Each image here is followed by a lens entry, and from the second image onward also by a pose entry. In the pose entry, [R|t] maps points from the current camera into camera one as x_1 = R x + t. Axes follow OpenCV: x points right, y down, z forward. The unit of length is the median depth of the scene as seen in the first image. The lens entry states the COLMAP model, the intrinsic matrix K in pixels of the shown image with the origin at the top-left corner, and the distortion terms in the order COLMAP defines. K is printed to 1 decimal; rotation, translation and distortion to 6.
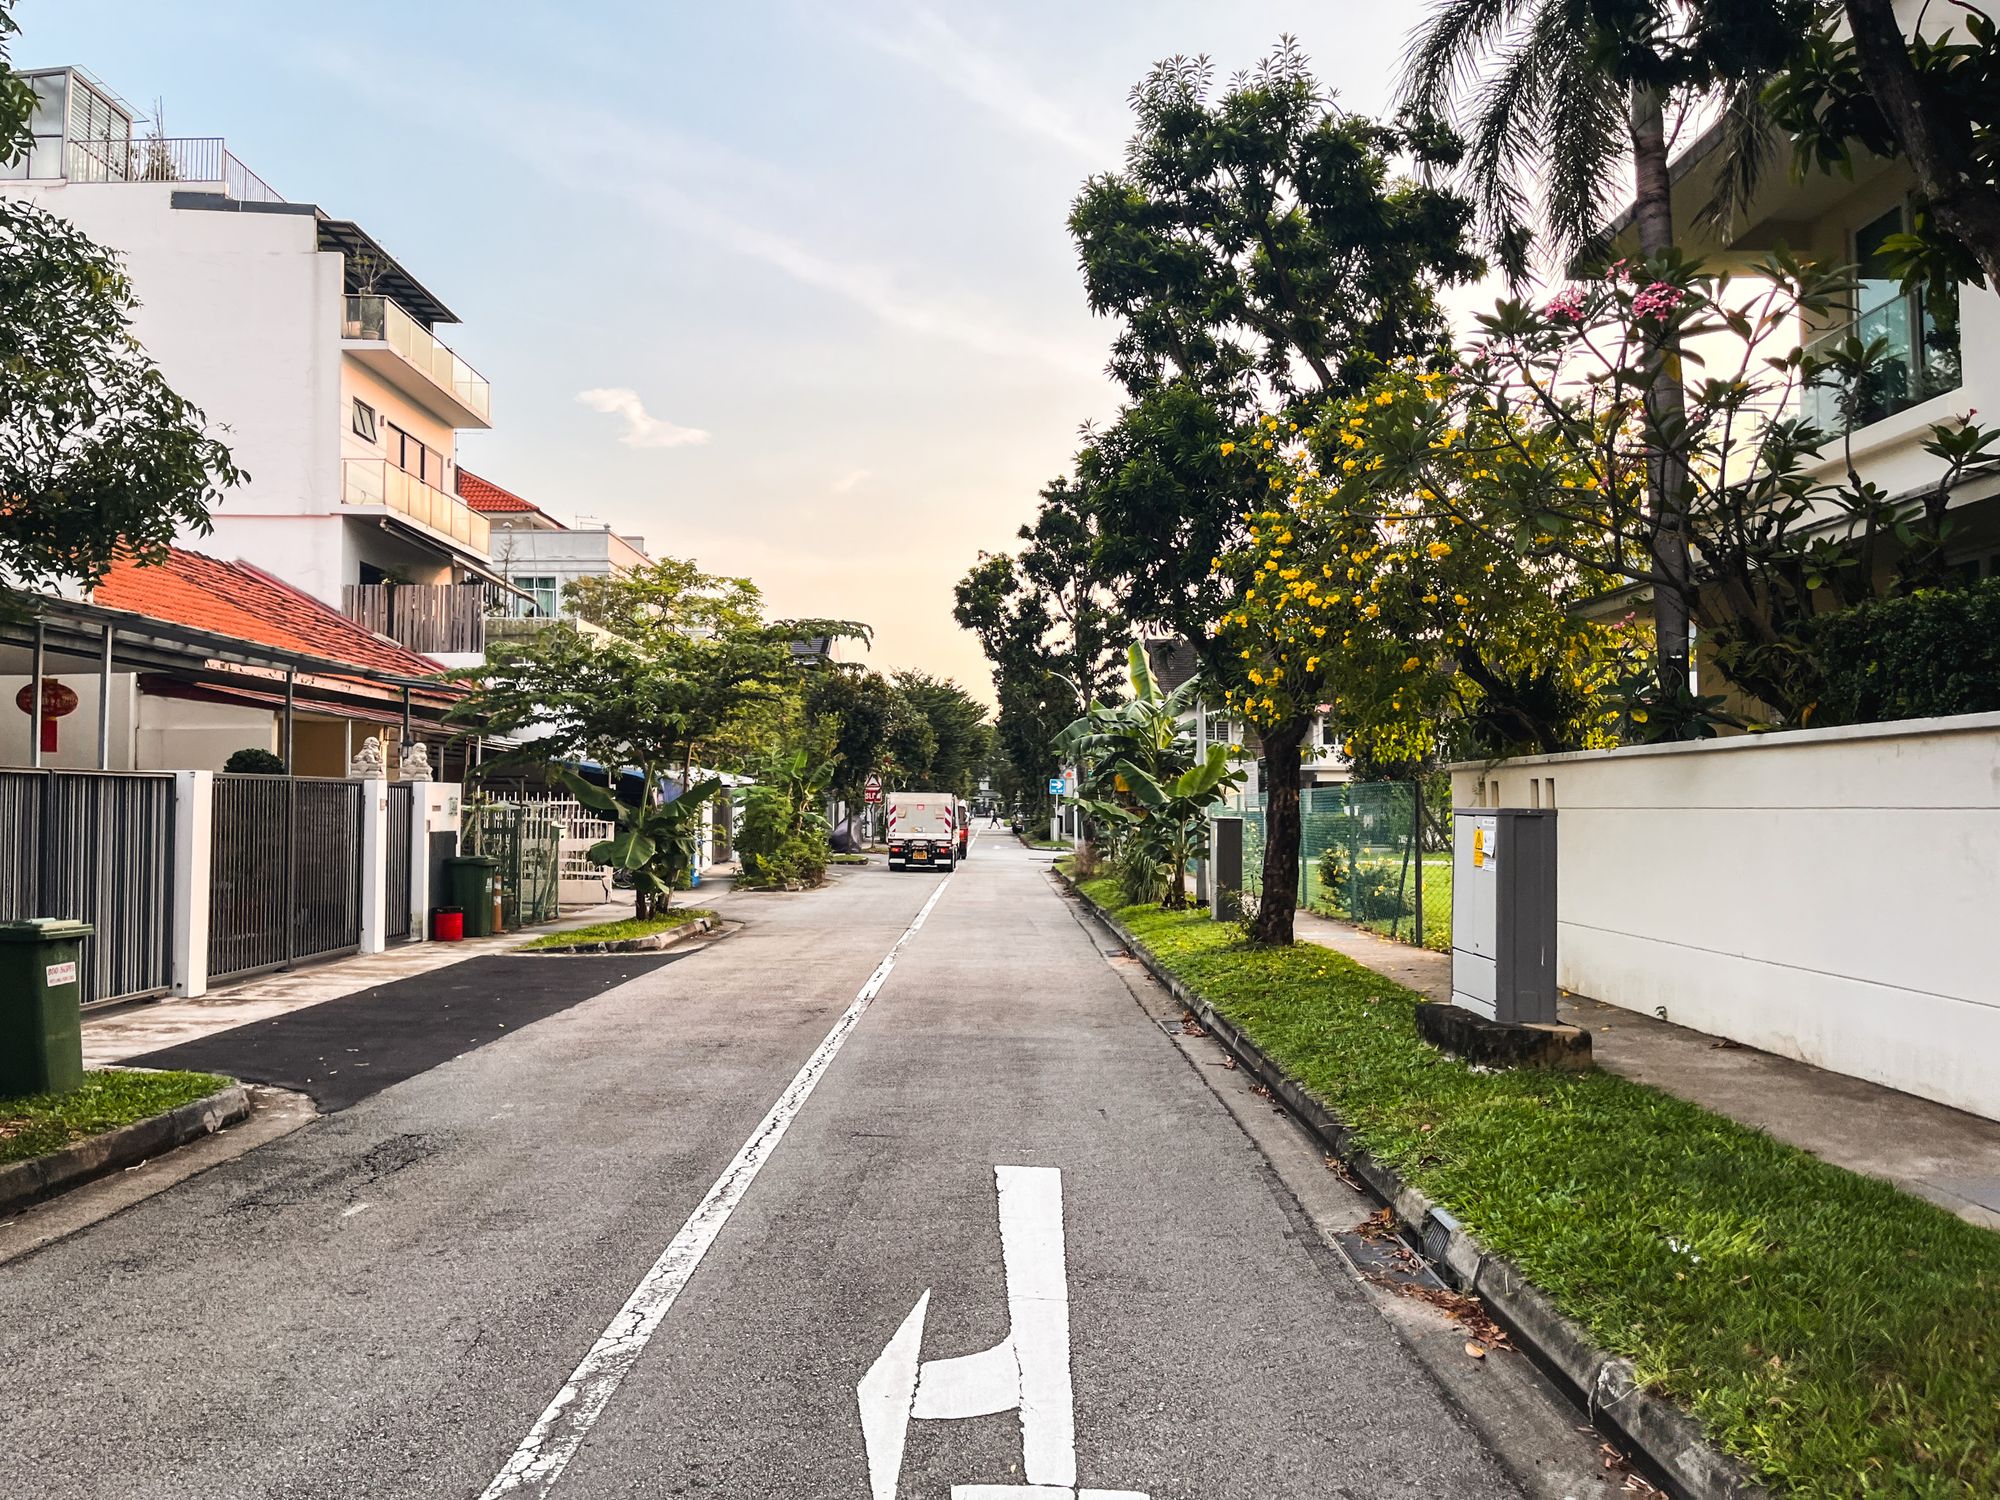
lens RADIAL K [[1467.6, 0, 1001.7], [0, 1467.6, 754.1], [0, 0, 1]] dist [-0.005384, -0.007967]
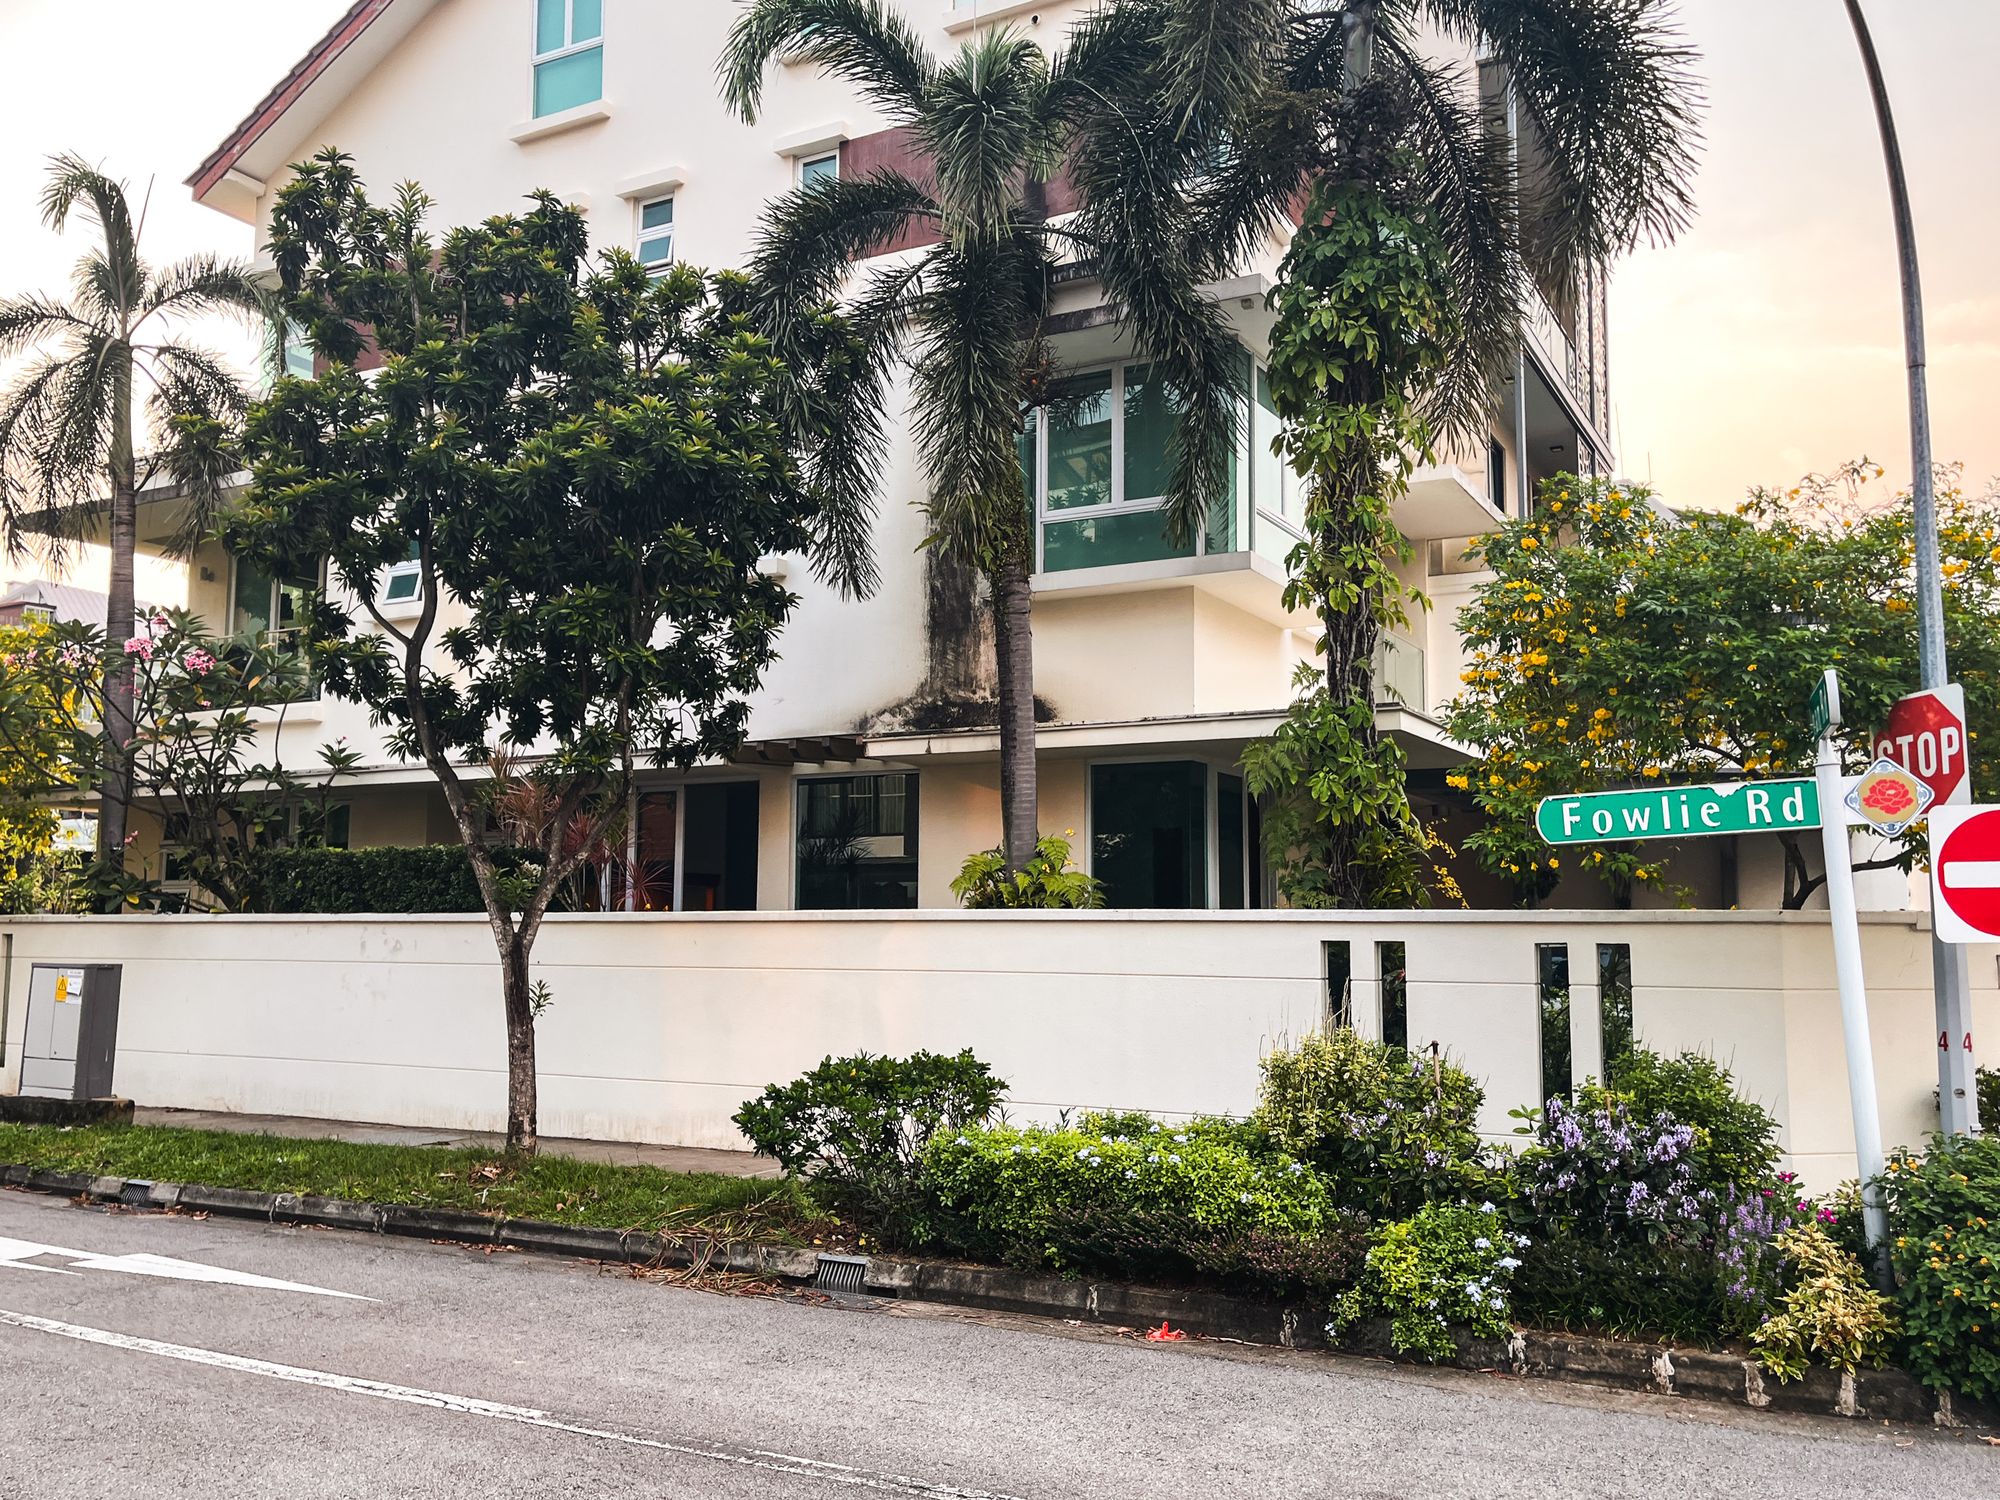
lens RADIAL K [[1635.3, 0, 1006.0], [0, 1635.3, 762.3], [0, 0, 1]] dist [0.005146, -0.008109]
pose [[0.450919, 0.097358, 0.887239, -0.545472], [-0.039163, 0.995234, -0.089305, -0.040745], [-0.891705, 0.005522, 0.452583, -0.466338]]
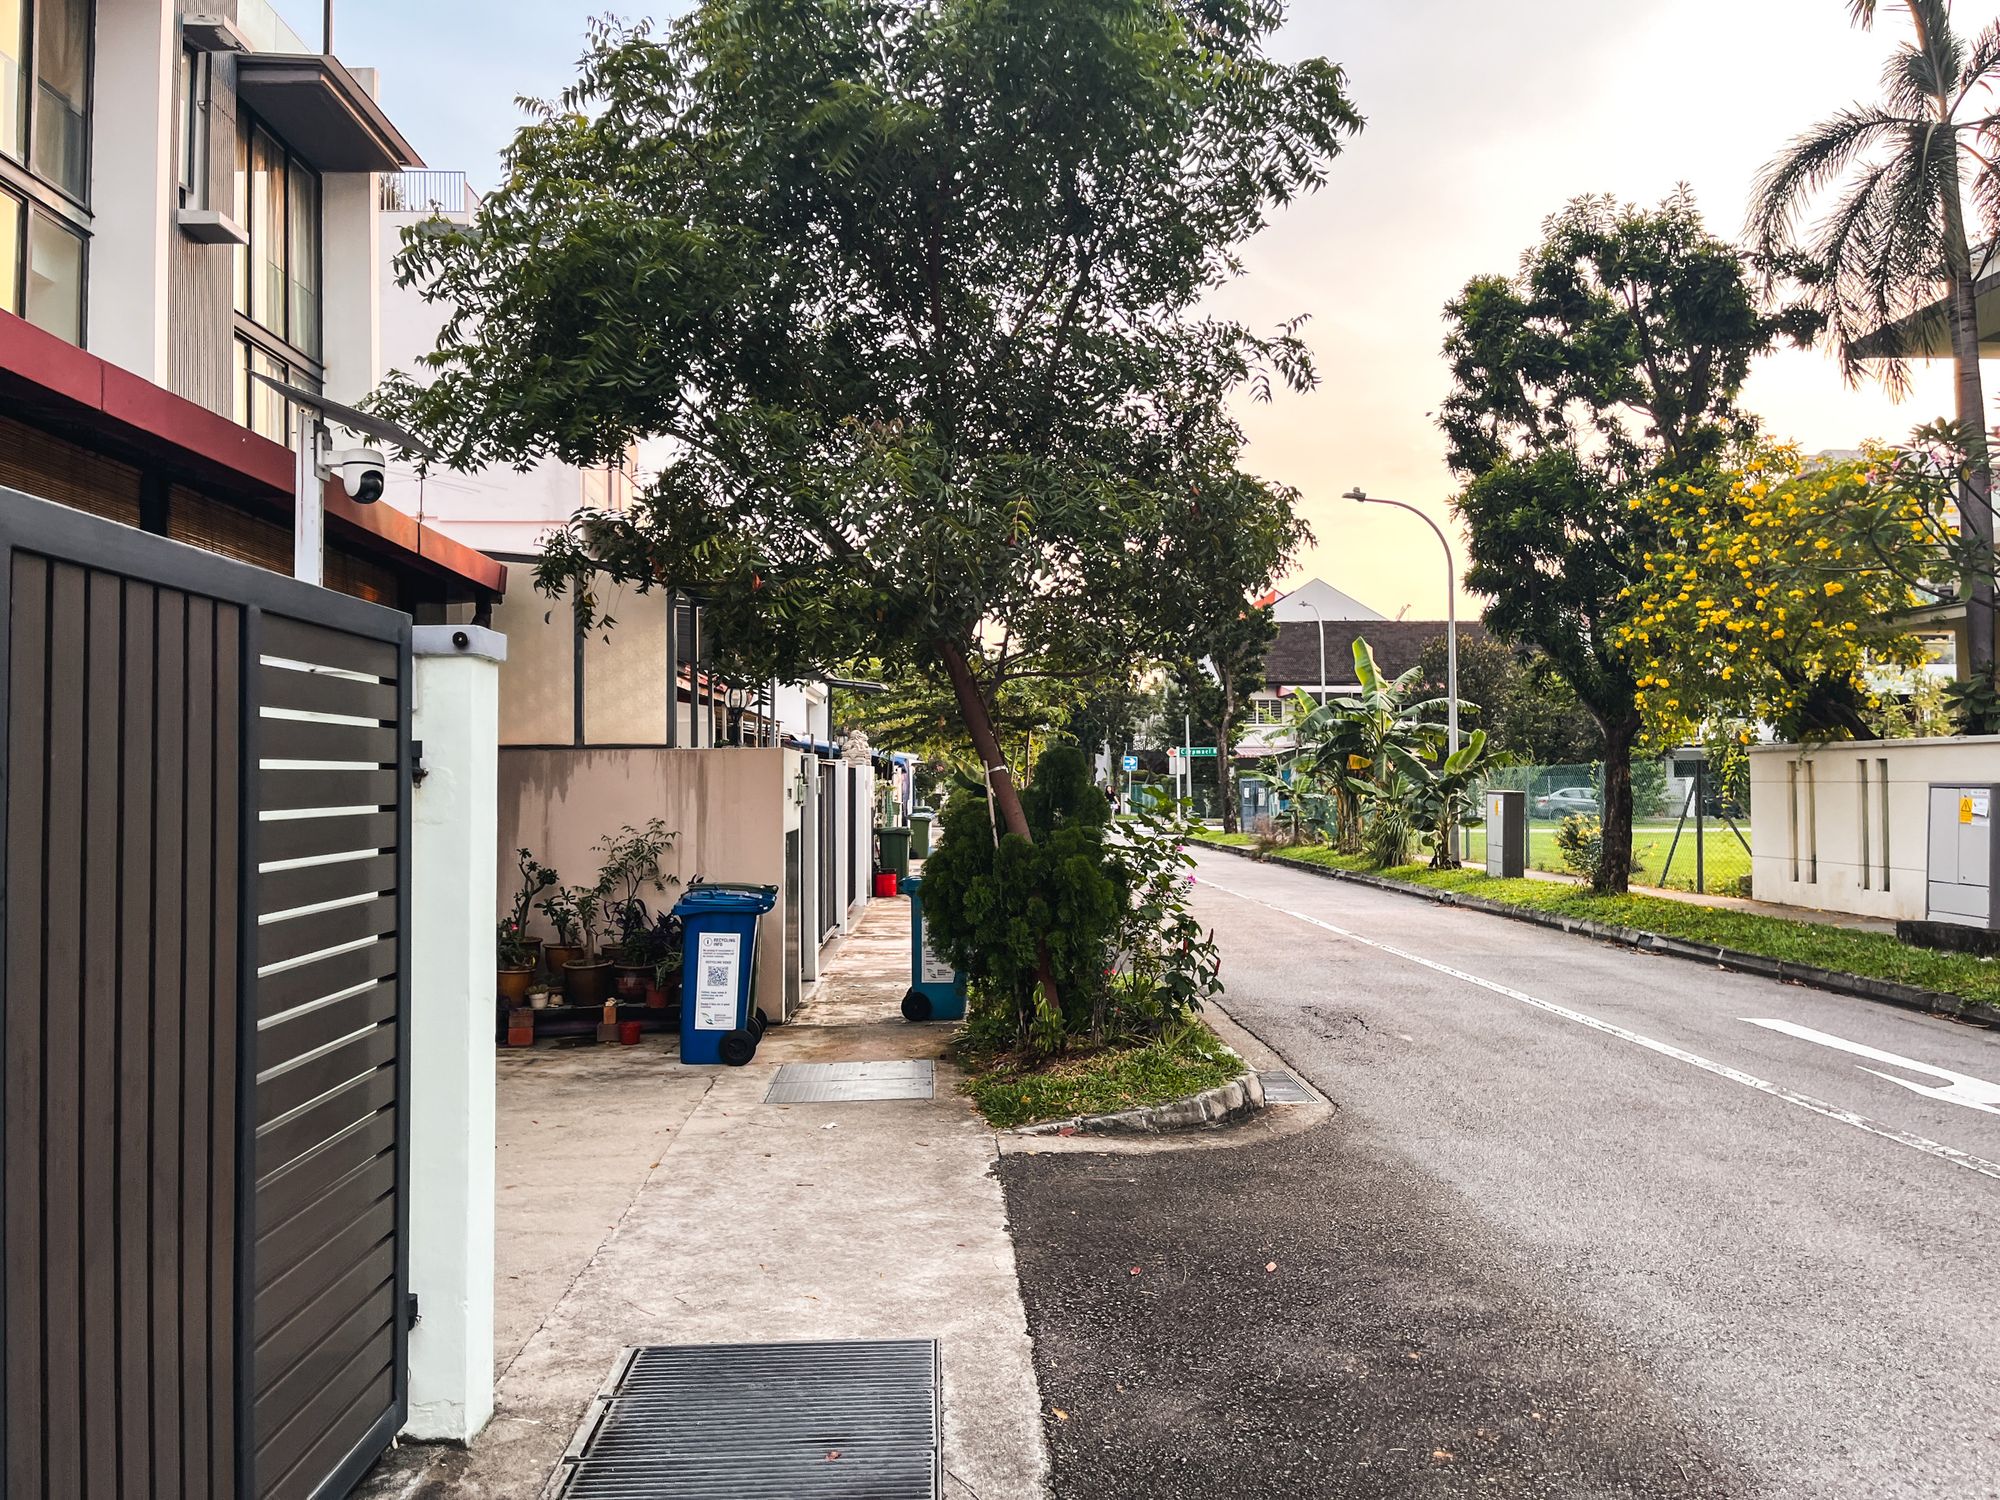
lens RADIAL K [[1467.6, 0, 1004.0], [0, 1467.6, 754.2], [0, 0, 1]] dist [-0.005384, -0.007967]
pose [[0.998534, -0.007135, 0.053664, -0.486618], [0.006230, 0.999836, 0.017021, -0.014764], [-0.053777, -0.016661, 0.998414, -0.266187]]
